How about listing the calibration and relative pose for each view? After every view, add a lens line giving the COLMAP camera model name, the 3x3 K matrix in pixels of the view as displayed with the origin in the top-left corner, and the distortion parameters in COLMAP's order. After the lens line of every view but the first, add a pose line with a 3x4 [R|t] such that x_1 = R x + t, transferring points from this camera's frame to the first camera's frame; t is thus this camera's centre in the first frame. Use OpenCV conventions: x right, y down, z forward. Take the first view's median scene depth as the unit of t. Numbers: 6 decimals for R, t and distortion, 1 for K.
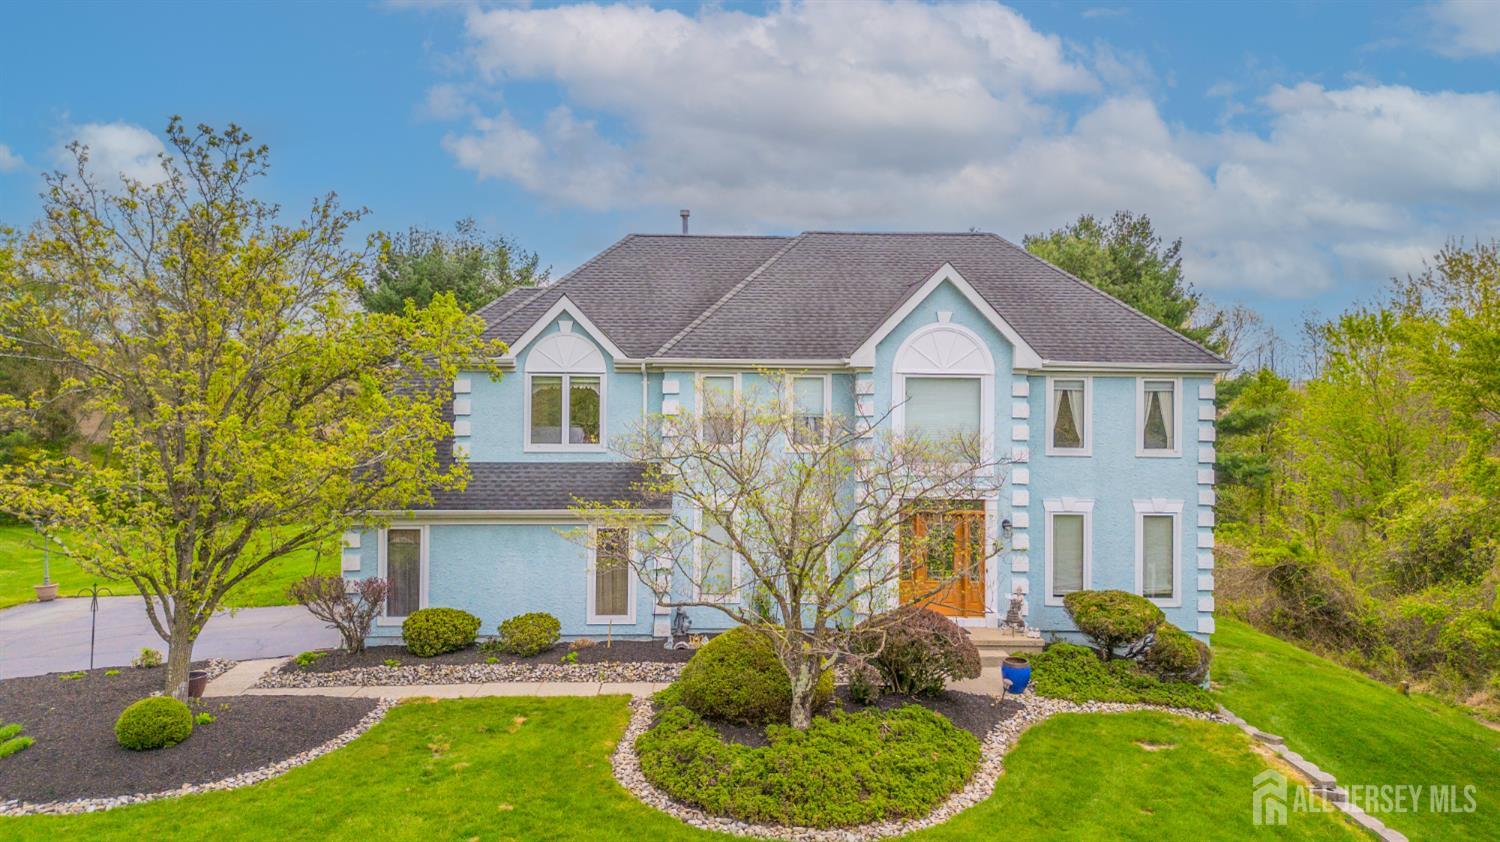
lens RADIAL K [[1064.4, 0, 751.0], [0, 1064.4, 414.2], [0, 0, 1]] dist [0.067802, -0.066084]
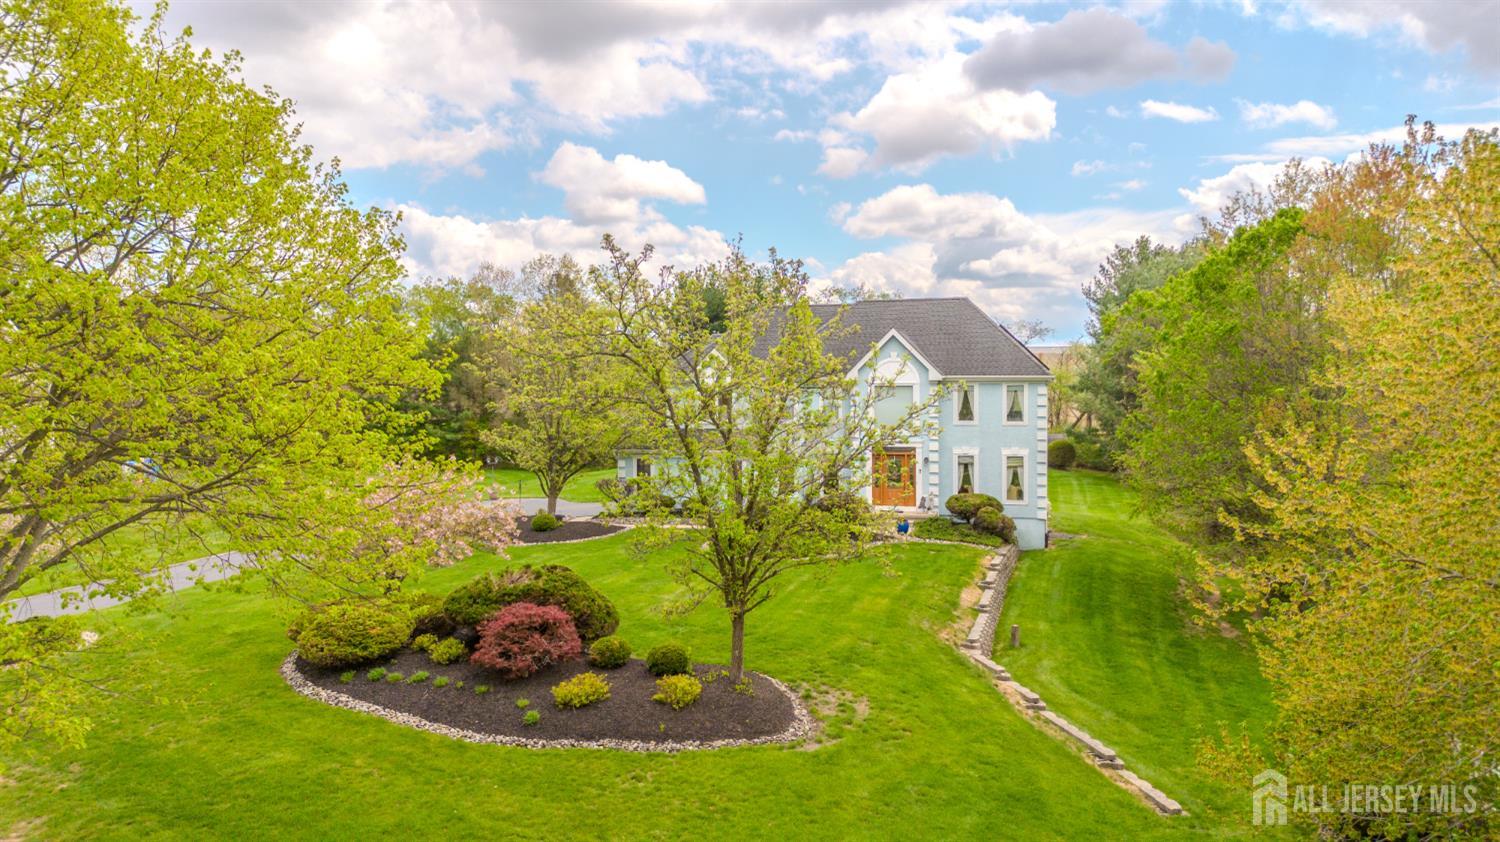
lens RADIAL K [[1064.4, 0, 739.2], [0, 1064.4, 419.1], [0, 0, 1]] dist [0.067802, -0.066084]
pose [[0.949354, -0.003239, -0.314192, 0.531660], [0.012915, 0.999504, 0.028721, -0.032574], [0.313943, -0.031324, 0.948925, -0.969151]]
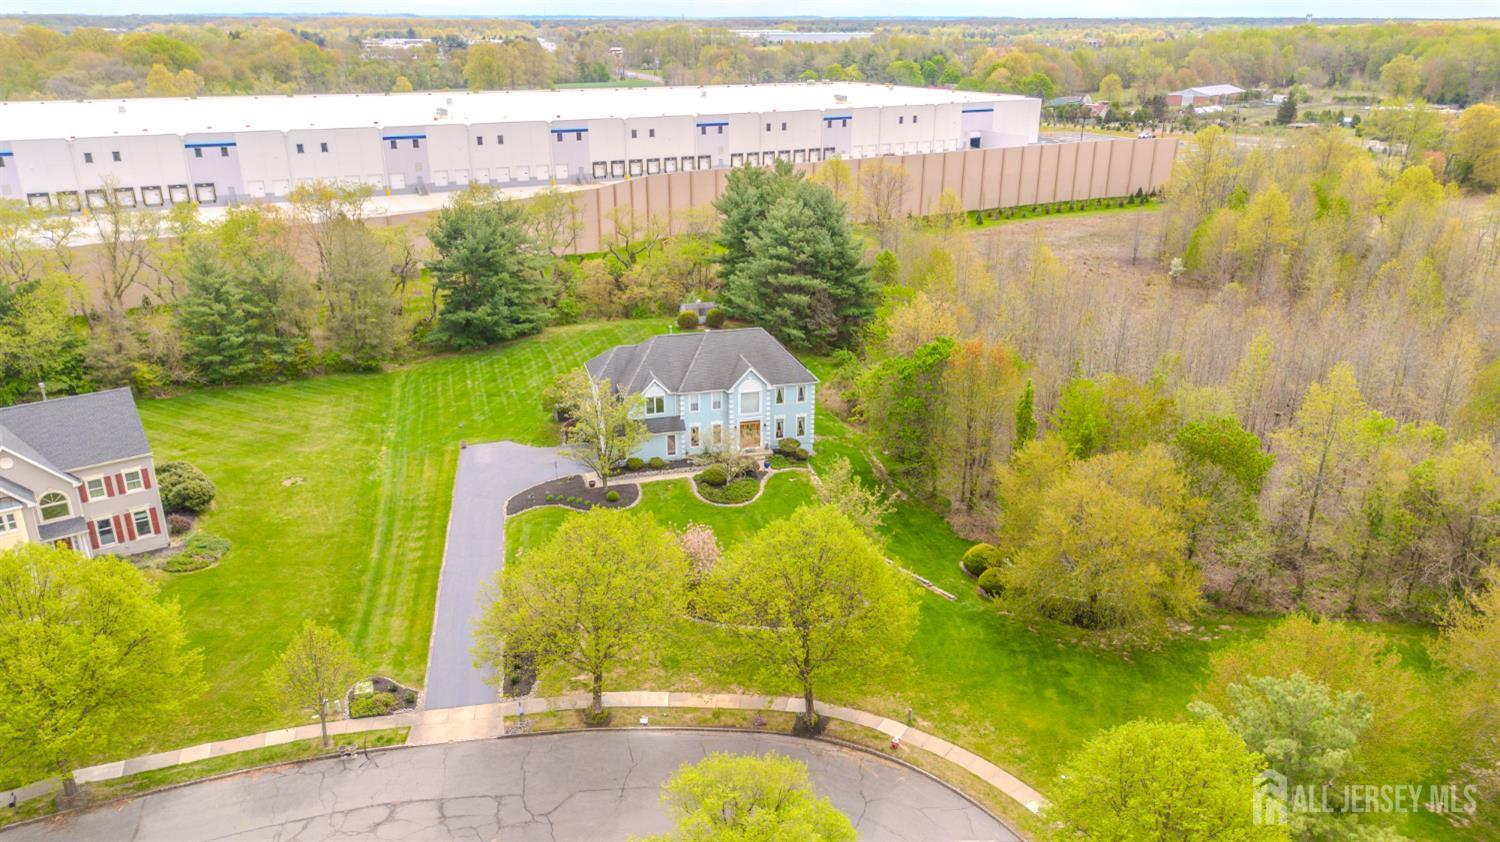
lens RADIAL K [[1064.4, 0, 753.7], [0, 1064.4, 414.2], [0, 0, 1]] dist [0.067802, -0.066084]
pose [[0.975455, -0.081509, 0.204556, -0.642508], [0.004727, 0.936504, 0.350625, -1.381125], [-0.220146, -0.341052, 0.913903, -2.736636]]
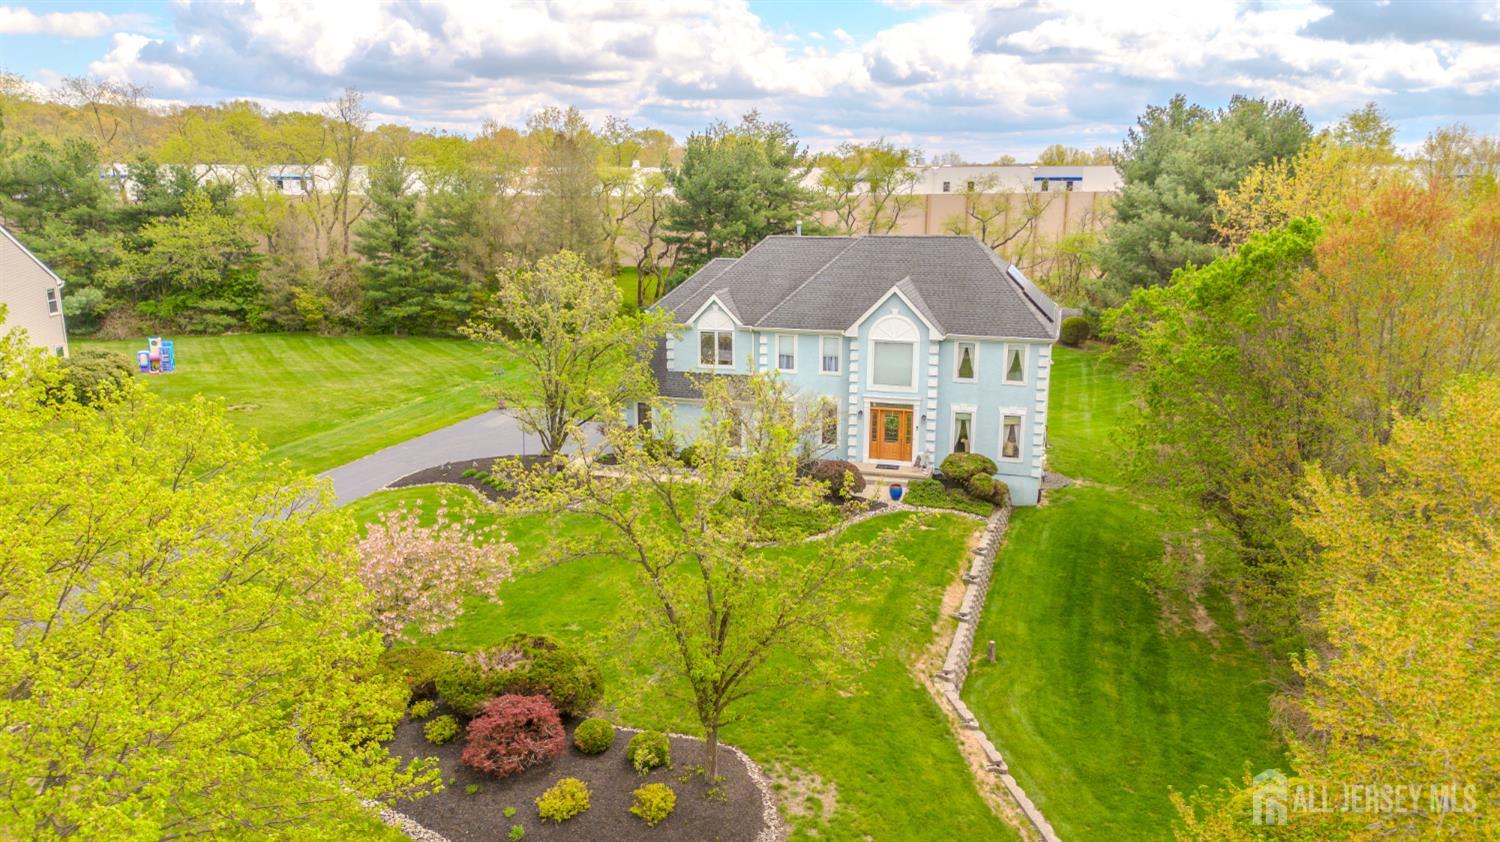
lens RADIAL K [[1064.4, 0, 742.9], [0, 1064.4, 418.7], [0, 0, 1]] dist [0.067802, -0.066084]
pose [[0.943322, 0.064074, -0.325634, 0.568236], [0.011106, 0.974542, 0.223930, -0.340648], [0.331692, -0.214855, 0.918595, -0.922270]]
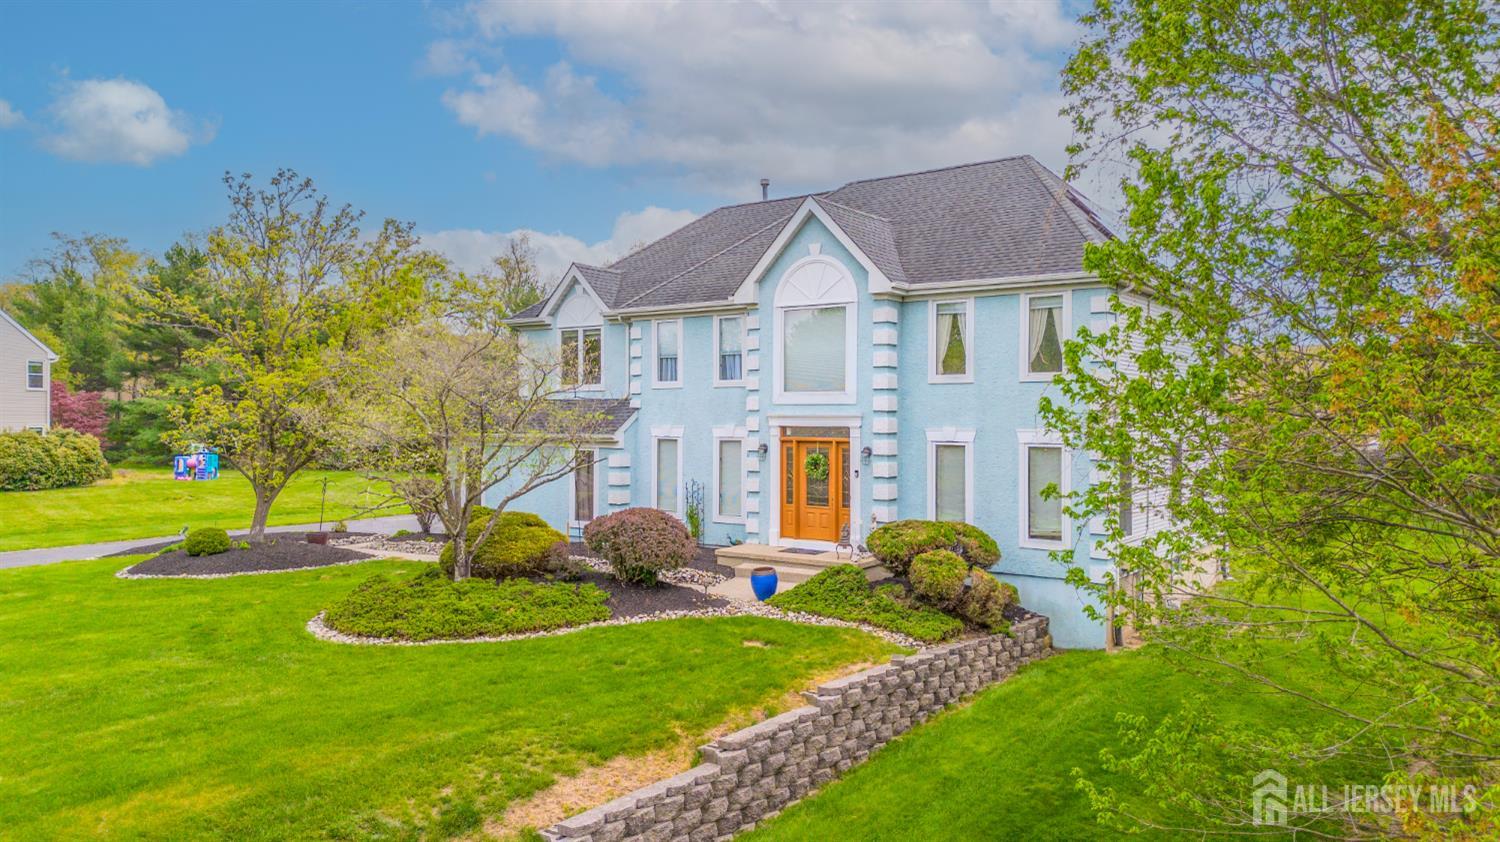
lens RADIAL K [[1064.4, 0, 749.7], [0, 1064.4, 412.3], [0, 0, 1]] dist [0.067802, -0.066084]
pose [[0.784664, -0.010466, -0.619833, 0.770910], [0.006367, 0.999941, -0.008824, 0.074975], [0.619888, 0.002977, 0.784684, 0.157144]]
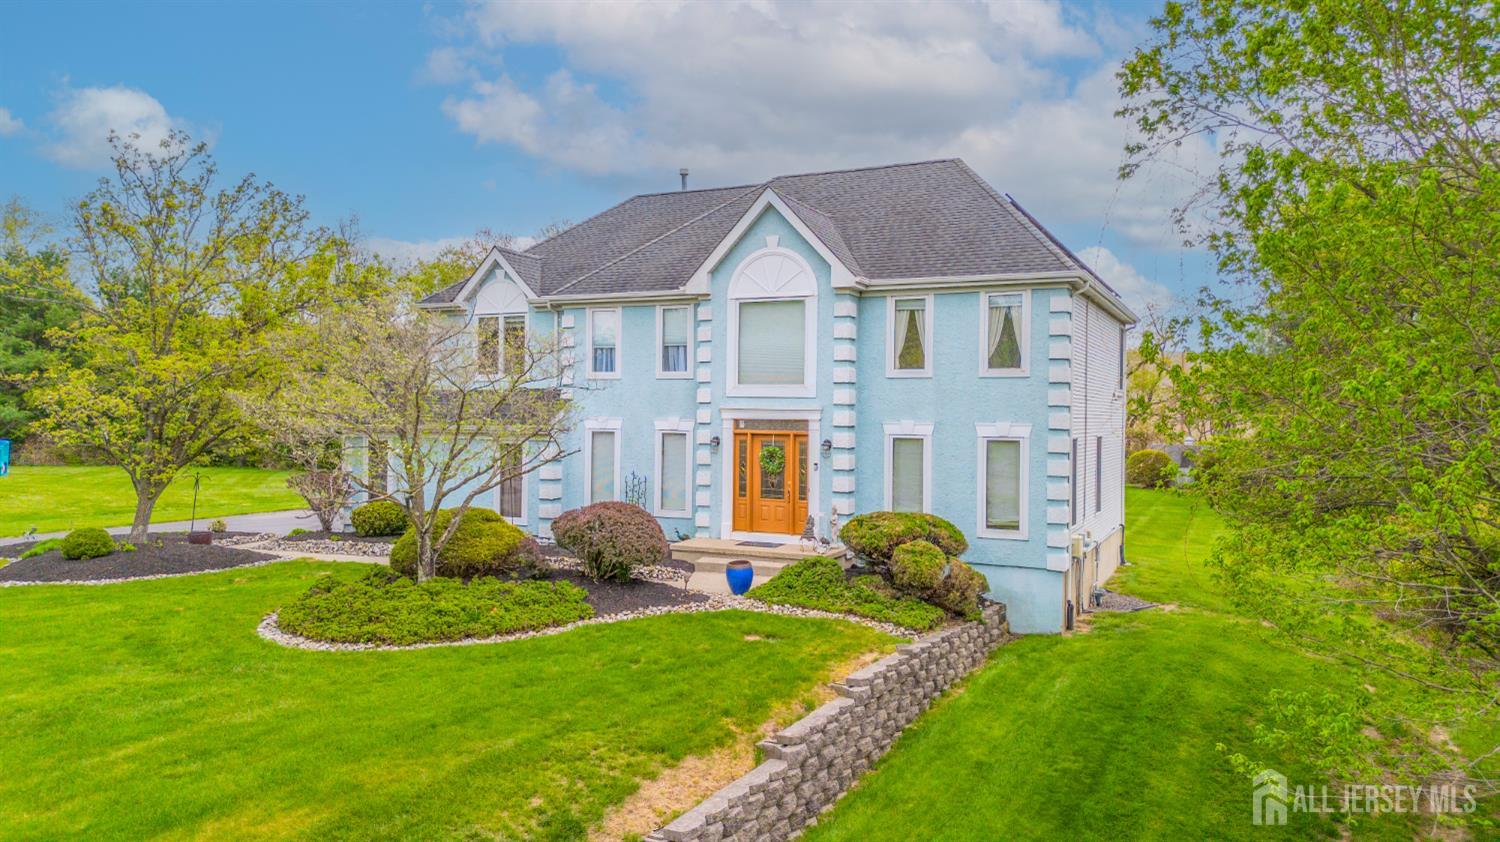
lens RADIAL K [[1064.4, 0, 752.2], [0, 1064.4, 413.6], [0, 0, 1]] dist [0.067802, -0.066084]
pose [[0.883469, -0.000220, -0.468490, 0.646882], [-0.001366, 0.999994, -0.003045, 0.077688], [0.468488, 0.003330, 0.883463, 0.088494]]
